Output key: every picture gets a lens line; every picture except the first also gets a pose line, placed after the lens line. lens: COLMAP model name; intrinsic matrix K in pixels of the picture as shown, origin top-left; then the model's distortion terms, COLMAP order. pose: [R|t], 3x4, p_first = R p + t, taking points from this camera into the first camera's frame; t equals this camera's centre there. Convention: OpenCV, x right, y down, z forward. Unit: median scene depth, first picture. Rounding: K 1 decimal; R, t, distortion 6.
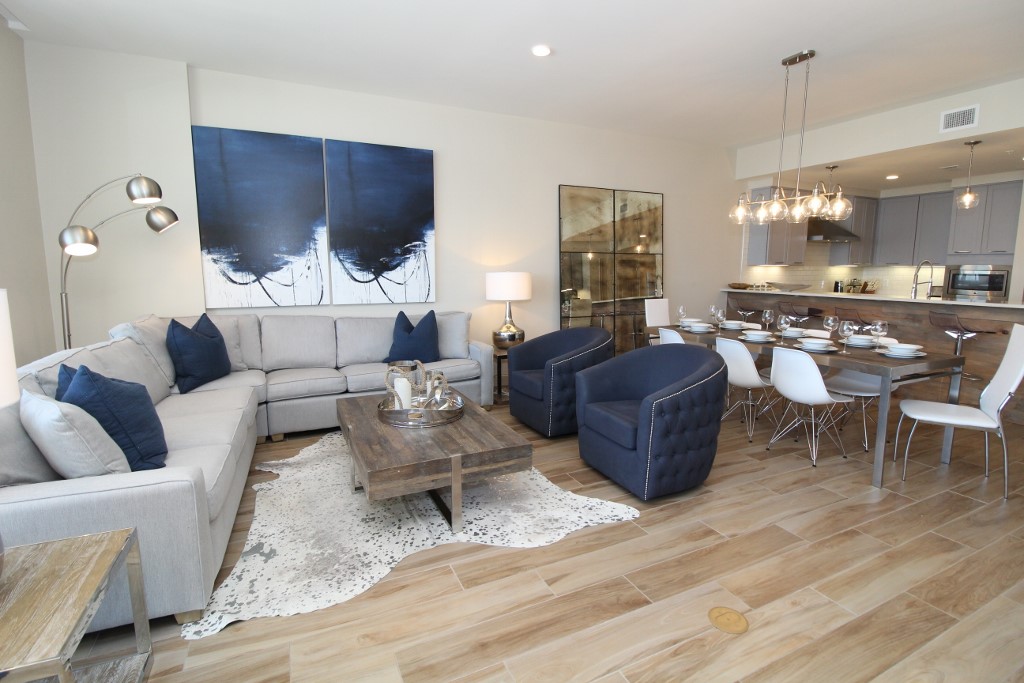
lens RADIAL K [[471.8, 0, 512.2], [0, 471.8, 339.0], [0, 0, 1]] dist [-0.004058, -0.010907]
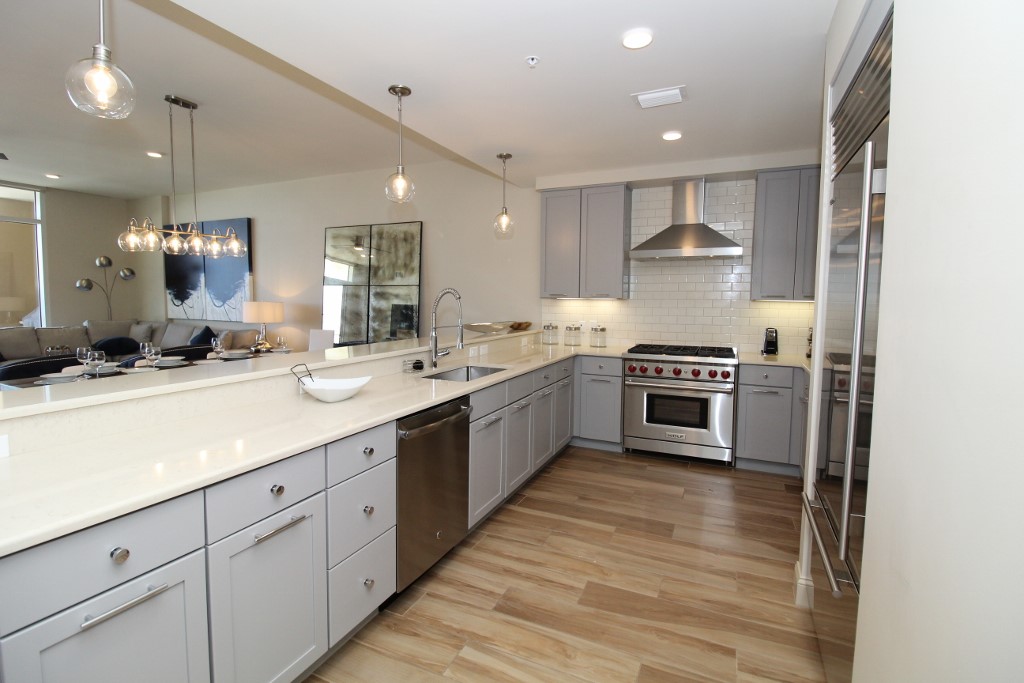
lens RADIAL K [[471.8, 0, 518.1], [0, 471.8, 333.9], [0, 0, 1]] dist [-0.004058, -0.010907]
pose [[0.658549, 0.062746, -0.749918, 1.467937], [-0.123480, 0.992021, -0.025432, -0.110934], [0.742338, 0.109348, 0.661042, 0.694982]]
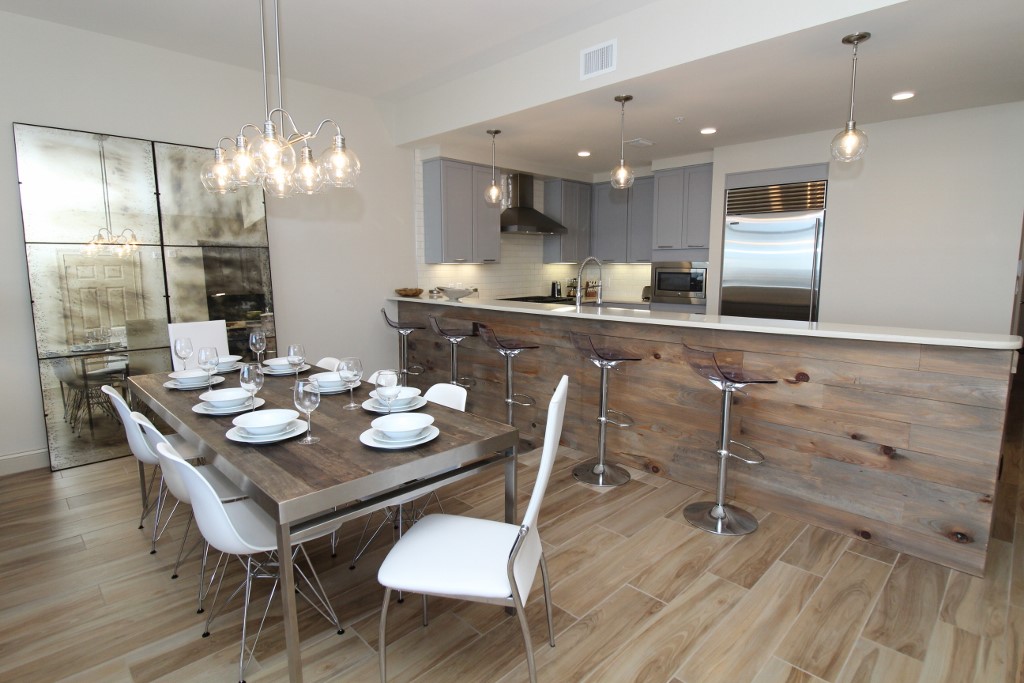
lens RADIAL K [[518.5, 0, 511.3], [0, 518.5, 336.8], [0, 0, 1]] dist [0.000247, -0.000320]
pose [[0.940975, -0.050125, 0.334743, 0.499080], [0.053338, 0.998576, -0.000407, -0.048834], [-0.334246, 0.018237, 0.942309, 0.266887]]
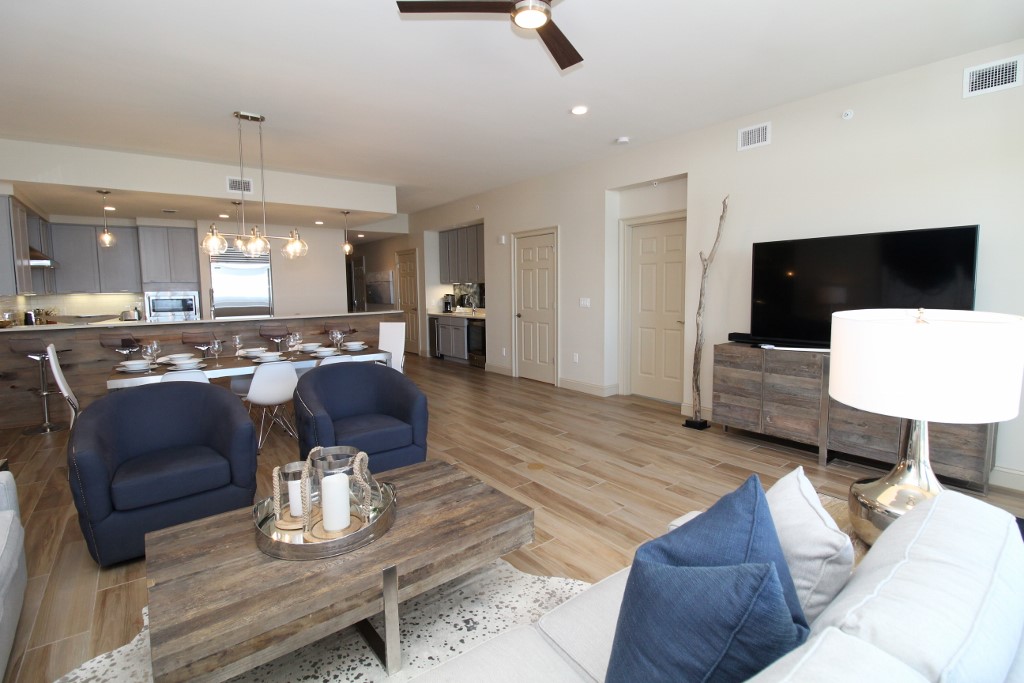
lens RADIAL K [[471.8, 0, 509.3], [0, 471.8, 337.2], [0, 0, 1]] dist [-0.004058, -0.010907]
pose [[-0.216319, -0.100333, 0.971154, -0.534462], [0.155375, 0.978491, 0.135700, -0.091301], [-0.963880, 0.180248, -0.196076, 0.523639]]
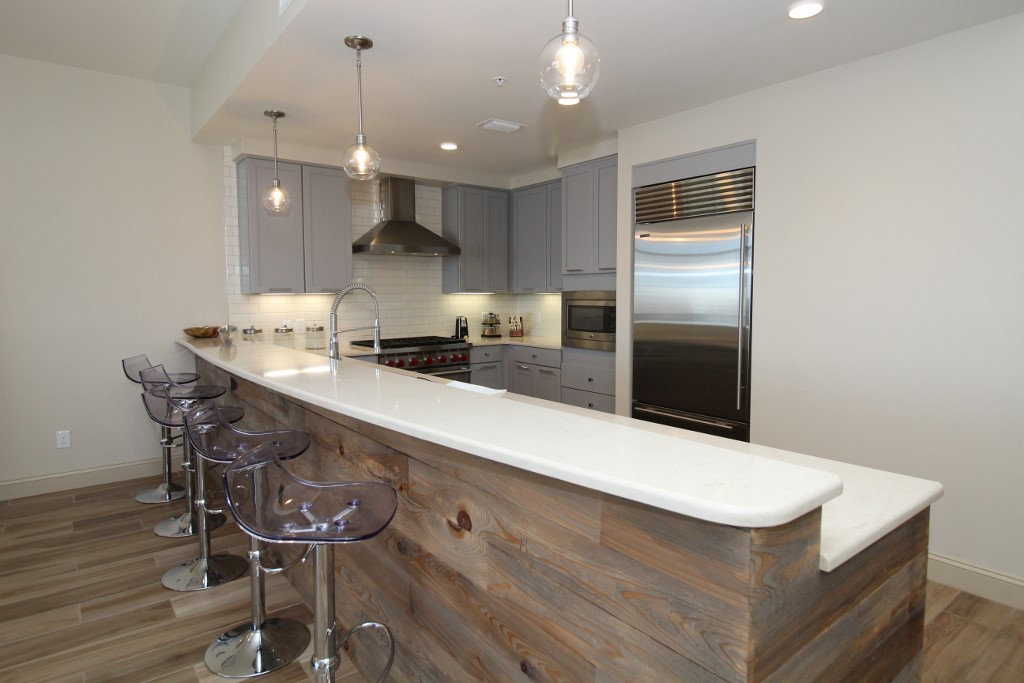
lens RADIAL K [[571.1, 0, 518.1], [0, 571.1, 333.1], [0, 0, 1]] dist [-0.000842, -0.000052]
pose [[0.973772, -0.020056, 0.226639, 0.959646], [0.038522, 0.996260, -0.077350, -0.064589], [-0.224239, 0.084052, 0.970903, 0.383452]]
